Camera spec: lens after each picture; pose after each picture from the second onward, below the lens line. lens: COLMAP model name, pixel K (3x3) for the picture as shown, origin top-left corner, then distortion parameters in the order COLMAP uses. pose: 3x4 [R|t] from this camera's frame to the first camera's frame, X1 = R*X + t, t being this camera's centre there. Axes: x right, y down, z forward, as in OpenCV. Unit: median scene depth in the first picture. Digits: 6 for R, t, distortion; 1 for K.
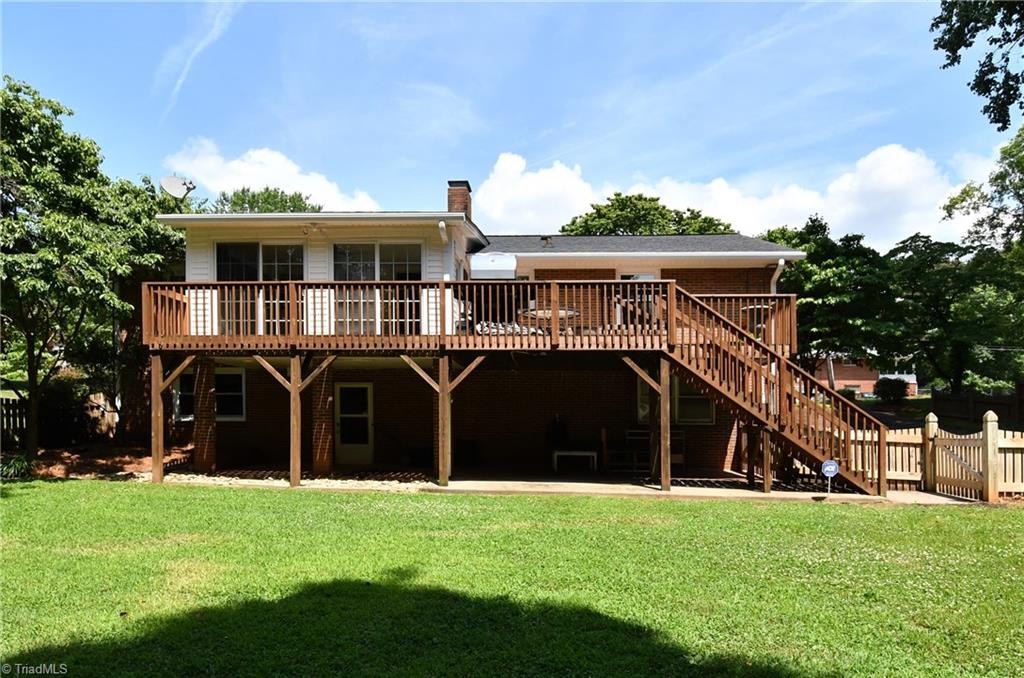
lens RADIAL K [[476.4, 0, 512.0], [0, 476.4, 339.0], [0, 0, 1]] dist [0.002674, -0.000270]
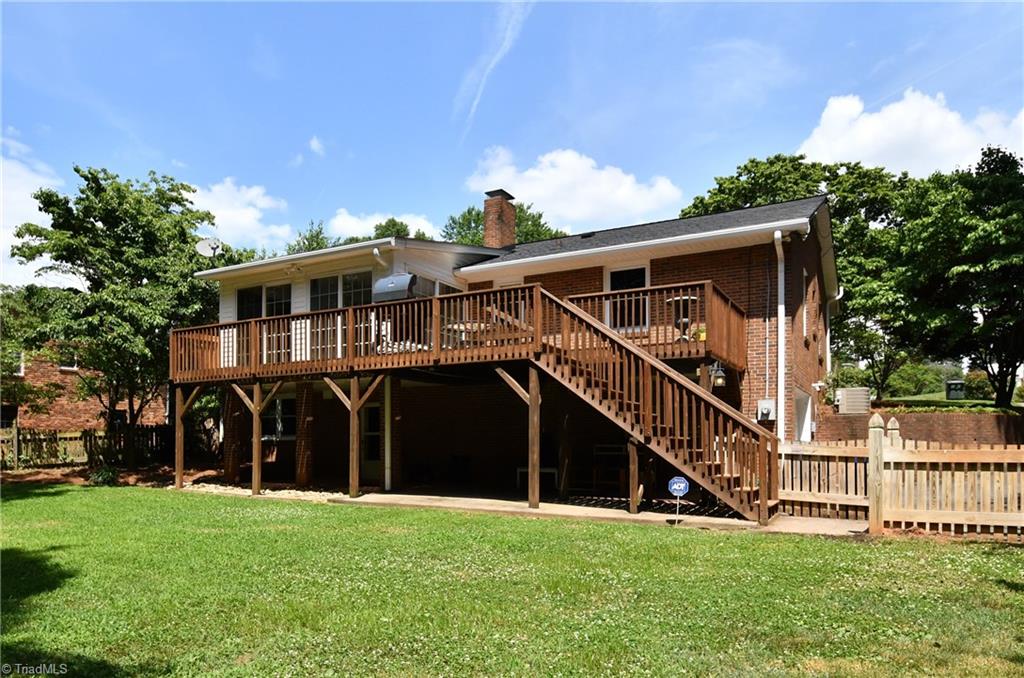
lens RADIAL K [[517.8, 0, 507.1], [0, 517.8, 320.8], [0, 0, 1]] dist [-0.003211, 0.000060]
pose [[0.938103, -0.089409, -0.334618, 0.590410], [0.074682, 0.995597, -0.056651, 0.002352], [0.338210, 0.028154, 0.940650, 0.006919]]
